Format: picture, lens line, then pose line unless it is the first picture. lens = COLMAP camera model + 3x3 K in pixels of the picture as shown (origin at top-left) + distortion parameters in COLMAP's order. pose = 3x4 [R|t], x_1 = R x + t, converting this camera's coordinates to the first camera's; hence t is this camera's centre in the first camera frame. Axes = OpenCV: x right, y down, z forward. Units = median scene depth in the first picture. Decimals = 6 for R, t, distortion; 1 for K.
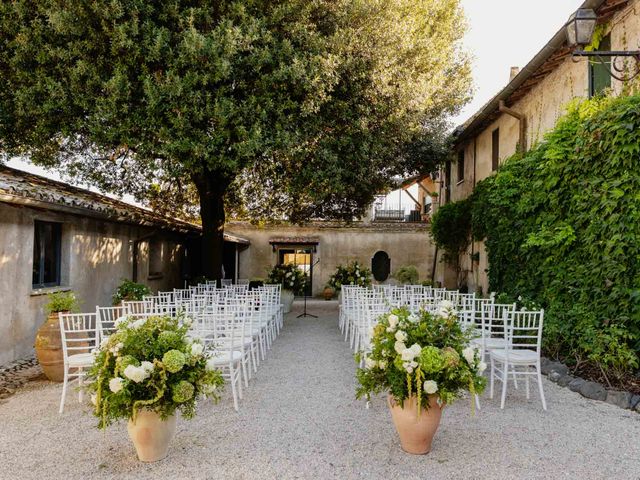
lens RADIAL K [[536.2, 0, 320.0], [0, 536.2, 240.0], [0, 0, 1]] dist [0.005213, 0.004377]
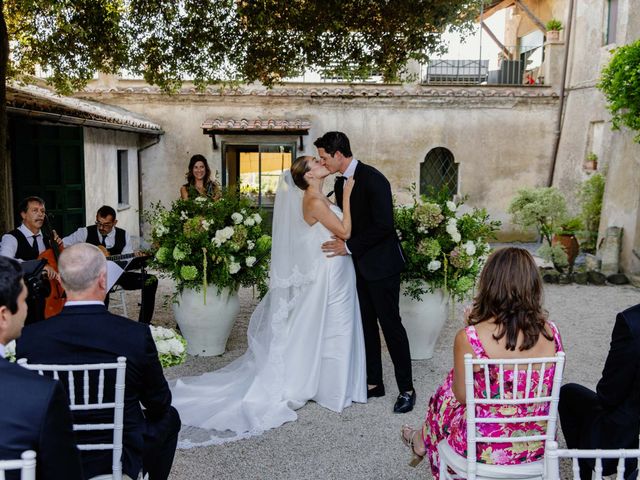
lens RADIAL K [[678.1, 0, 330.6], [0, 678.1, 239.5], [0, 0, 1]] dist [0.025992, -0.009451]
pose [[0.999267, -0.008987, 0.037201, -0.011425], [0.002946, 0.987215, 0.159370, 0.008605], [-0.038158, -0.159144, 0.986518, 0.674470]]
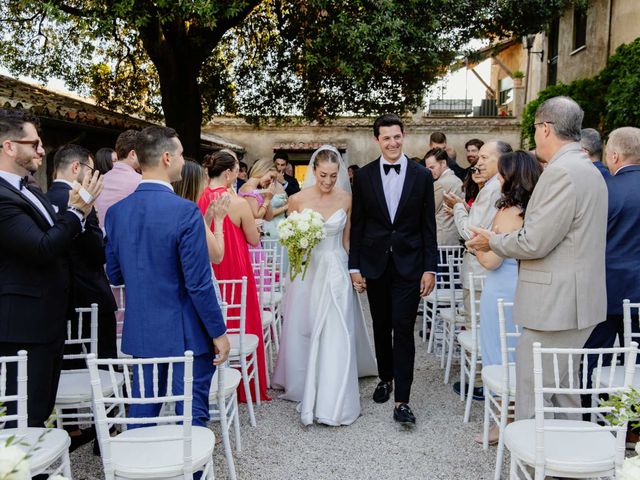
lens RADIAL K [[678.1, 0, 330.6], [0, 678.1, 239.5], [0, 0, 1]] dist [0.025992, -0.009451]
pose [[0.999895, -0.009415, -0.010987, -0.023726], [0.010870, 0.989963, 0.140909, -0.005799], [0.009550, -0.141014, 0.989962, 0.222524]]
